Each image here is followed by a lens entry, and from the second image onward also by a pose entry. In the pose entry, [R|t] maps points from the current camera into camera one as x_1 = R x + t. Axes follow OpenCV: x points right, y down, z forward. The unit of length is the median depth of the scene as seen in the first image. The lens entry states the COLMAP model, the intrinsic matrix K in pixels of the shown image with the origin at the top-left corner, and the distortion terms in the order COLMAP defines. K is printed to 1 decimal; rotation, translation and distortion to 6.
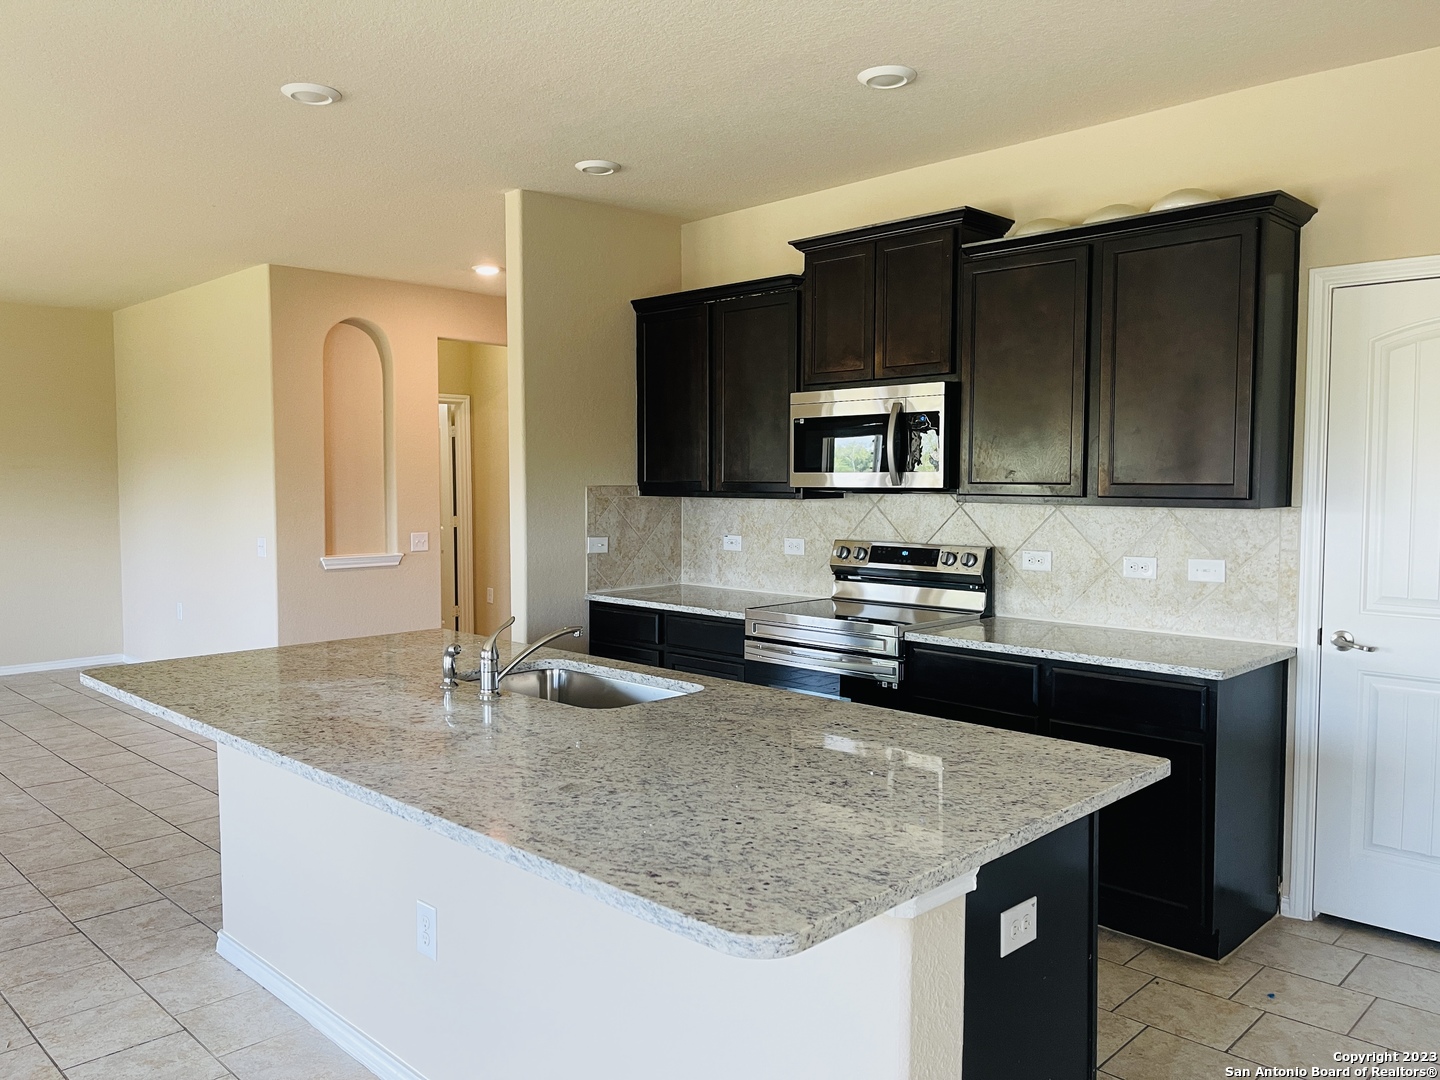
lens RADIAL K [[1086.4, 0, 710.1], [0, 1086.4, 532.2], [0, 0, 1]] dist [0.061558, -0.079530]
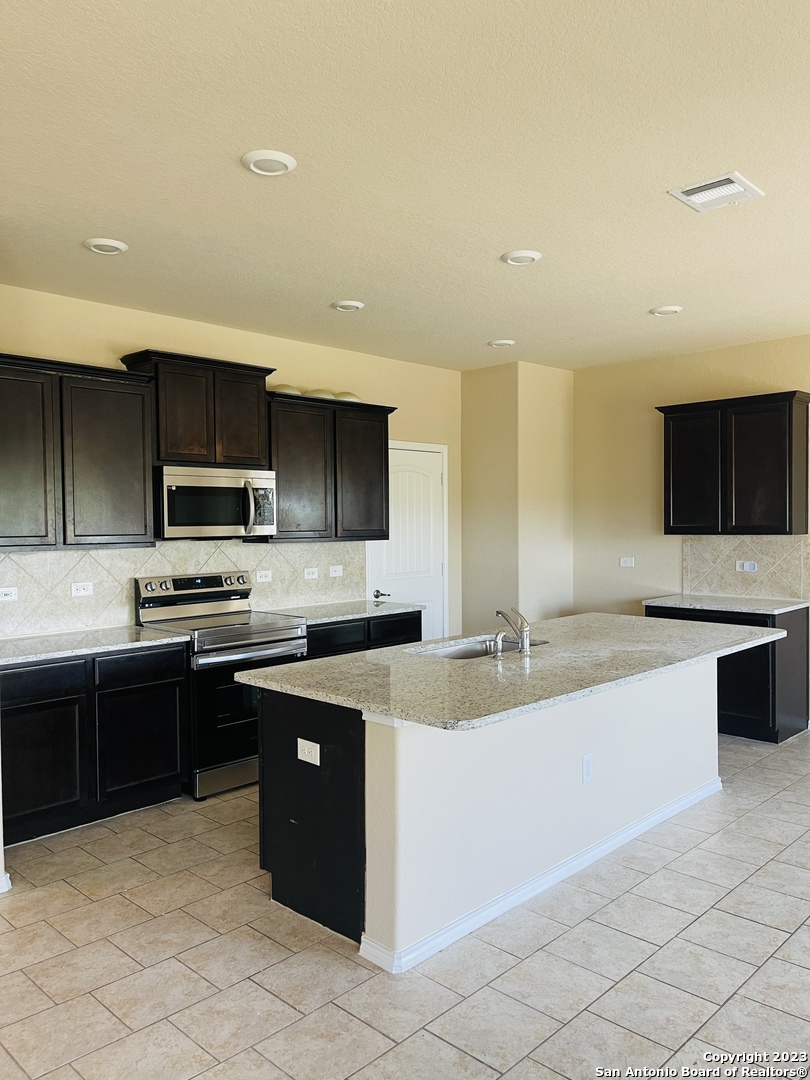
lens RADIAL K [[814.8, 0, 409.8], [0, 814.8, 545.8], [0, 0, 1]] dist [0.061558, -0.079530]
pose [[-0.011724, -0.032409, 0.999406, -0.989751], [0.062116, 0.997521, 0.033077, -0.050107], [-0.998000, 0.062467, -0.009682, 0.775604]]
